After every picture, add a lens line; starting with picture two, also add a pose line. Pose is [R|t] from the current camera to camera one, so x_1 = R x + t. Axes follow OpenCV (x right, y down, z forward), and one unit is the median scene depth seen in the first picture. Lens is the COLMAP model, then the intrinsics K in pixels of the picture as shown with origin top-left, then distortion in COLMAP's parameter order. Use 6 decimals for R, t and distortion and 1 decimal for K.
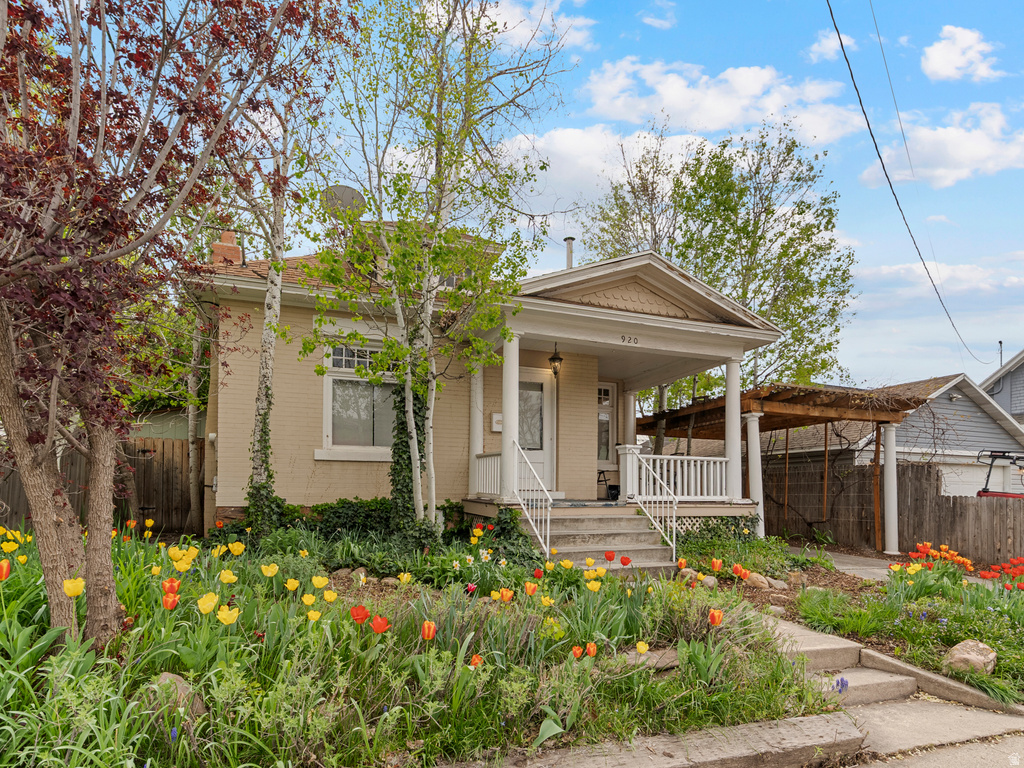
lens RADIAL K [[525.4, 0, 509.4], [0, 525.4, 379.6], [0, 0, 1]] dist [-0.004342, 0.000122]
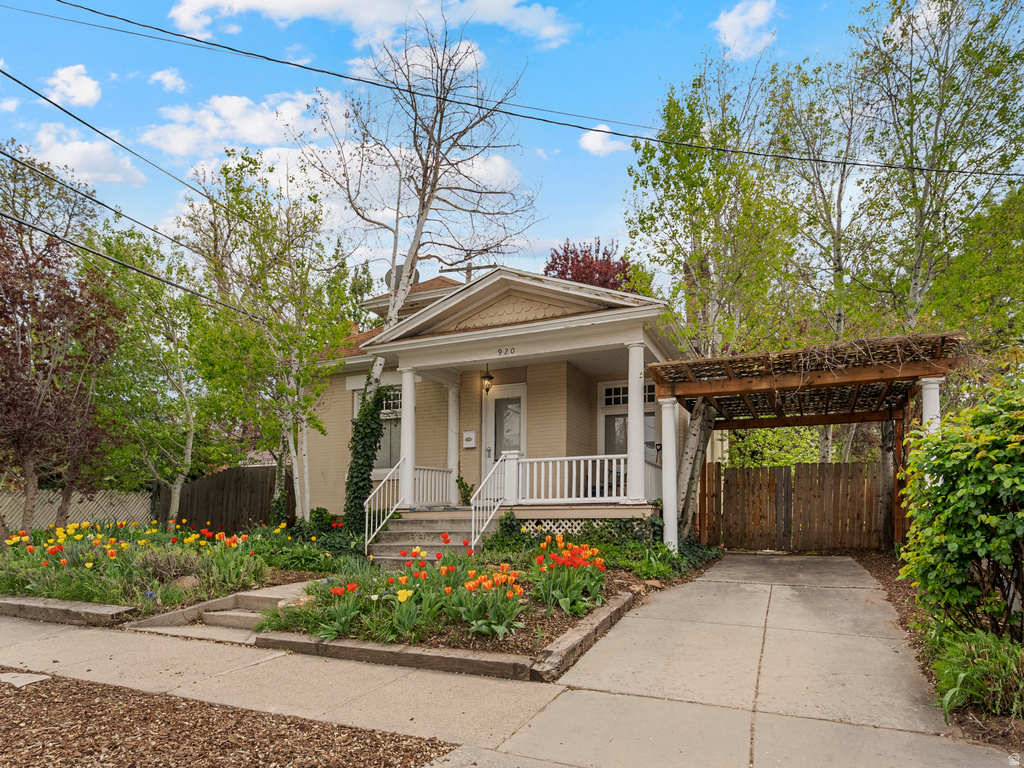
lens RADIAL K [[588.2, 0, 512.0], [0, 588.2, 384.0], [0, 0, 1]] dist [0.037657, -0.026983]
pose [[0.740122, -0.161010, -0.652913, 0.983130], [0.156432, 0.985501, -0.065701, 0.066405], [0.654025, -0.053510, 0.754578, 0.112906]]
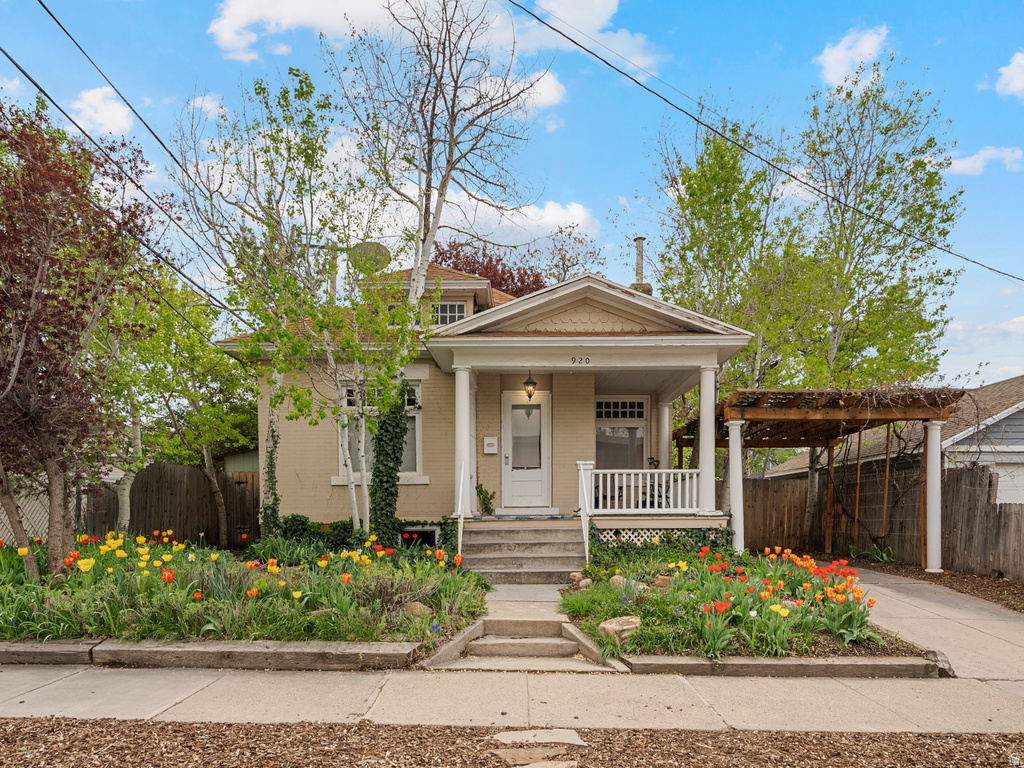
lens RADIAL K [[593.3, 0, 513.9], [0, 593.3, 394.7], [0, 0, 1]] dist [0.001731, 0.001685]
pose [[0.947443, -0.080482, -0.309636, 0.456513], [0.082892, 0.996544, -0.005390, -0.012504], [0.309000, -0.020559, 0.950840, -0.160334]]
